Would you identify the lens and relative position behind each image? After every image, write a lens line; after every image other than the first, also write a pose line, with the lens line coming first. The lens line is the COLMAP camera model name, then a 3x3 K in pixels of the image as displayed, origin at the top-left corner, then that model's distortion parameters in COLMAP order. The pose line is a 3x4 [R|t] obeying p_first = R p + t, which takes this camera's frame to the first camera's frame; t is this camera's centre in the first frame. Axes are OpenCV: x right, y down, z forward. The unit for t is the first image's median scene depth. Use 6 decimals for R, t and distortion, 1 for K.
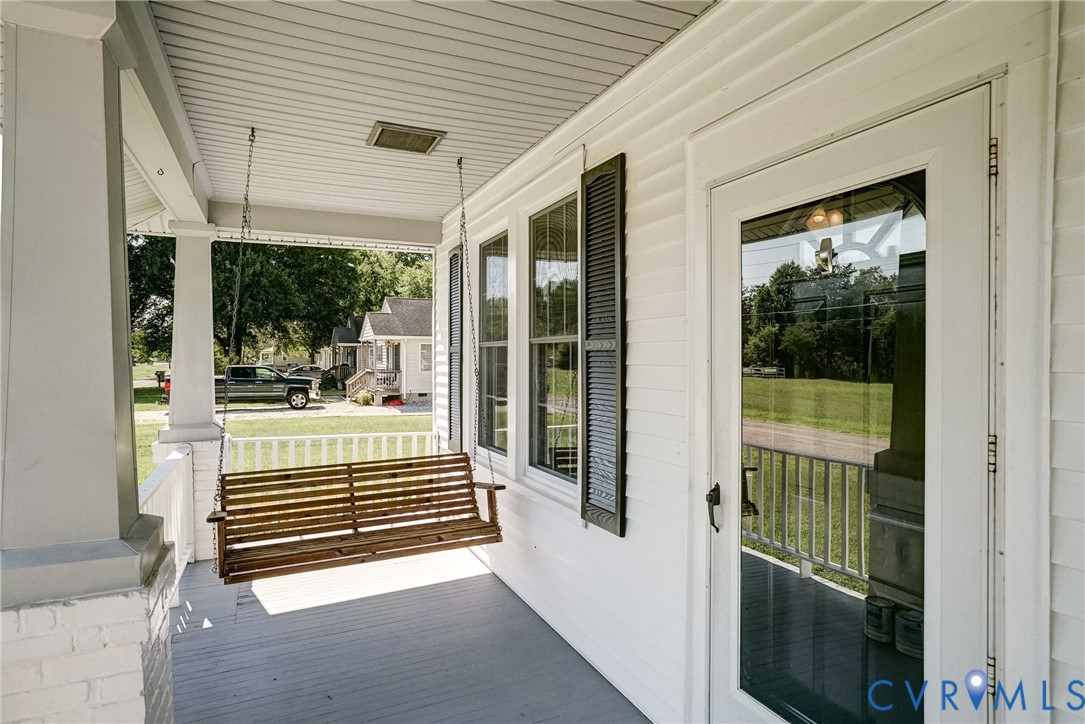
lens RADIAL K [[586.7, 0, 541.3], [0, 586.7, 383.1], [0, 0, 1]] dist [-0.001996, -0.000200]
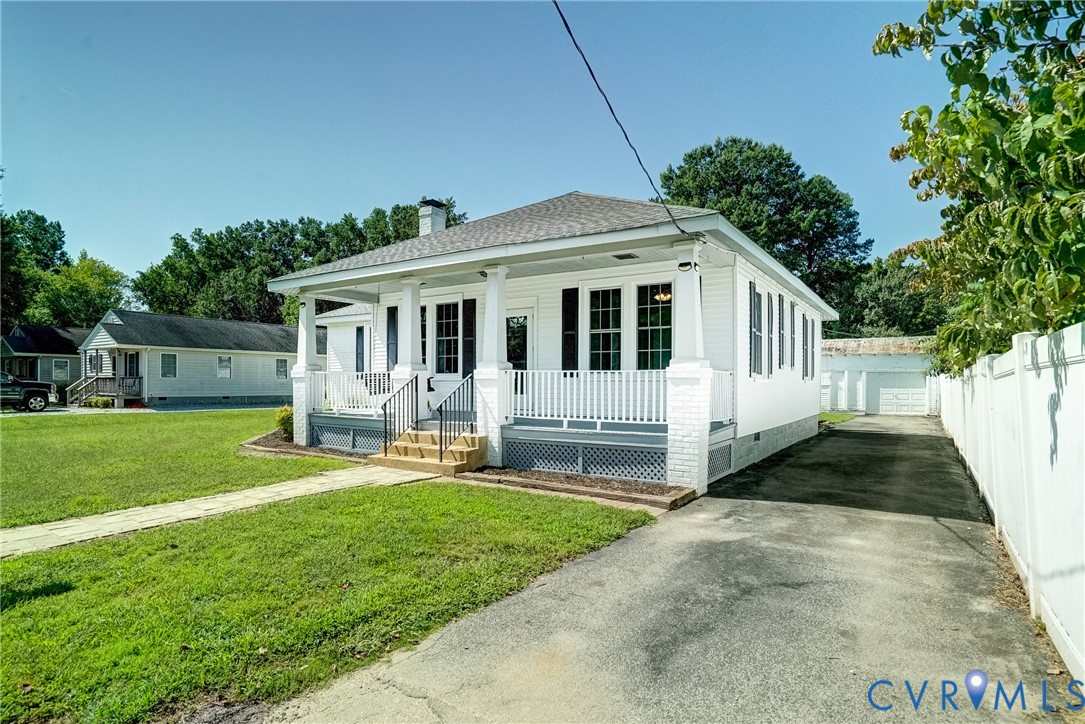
lens RADIAL K [[586.7, 0, 541.3], [0, 586.7, 383.1], [0, 0, 1]] dist [-0.001996, -0.000200]
pose [[0.846906, 0.001431, 0.531741, -0.208057], [0.021866, 0.999057, -0.037515, 0.051928], [-0.531293, 0.043398, 0.846076, -0.354430]]
